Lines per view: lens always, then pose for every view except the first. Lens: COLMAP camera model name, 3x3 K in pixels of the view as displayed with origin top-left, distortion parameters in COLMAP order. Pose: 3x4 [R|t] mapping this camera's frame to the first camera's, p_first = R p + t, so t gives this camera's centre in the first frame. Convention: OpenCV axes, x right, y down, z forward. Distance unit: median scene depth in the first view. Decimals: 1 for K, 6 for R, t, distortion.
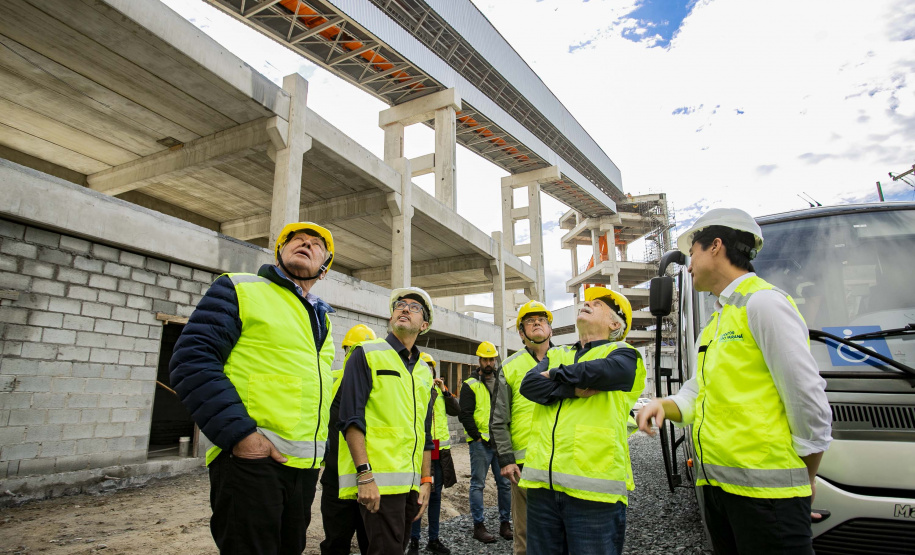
lens RADIAL K [[502.0, 0, 457.5], [0, 502.0, 277.5], [0, 0, 1]] dist [-0.068336, 0.031279]
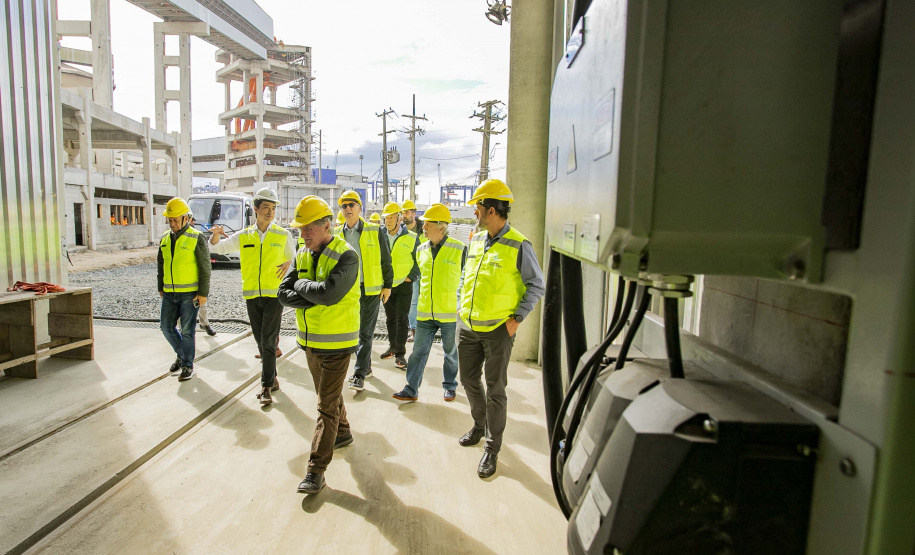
lens RADIAL K [[518.0, 0, 411.3], [0, 518.0, 272.2], [0, 0, 1]] dist [-0.077787, 0.032118]
pose [[0.854777, -0.037205, 0.517660, -0.018864], [-0.141719, 0.942788, 0.301771, -0.096783], [-0.499271, -0.331310, 0.800601, -0.338459]]
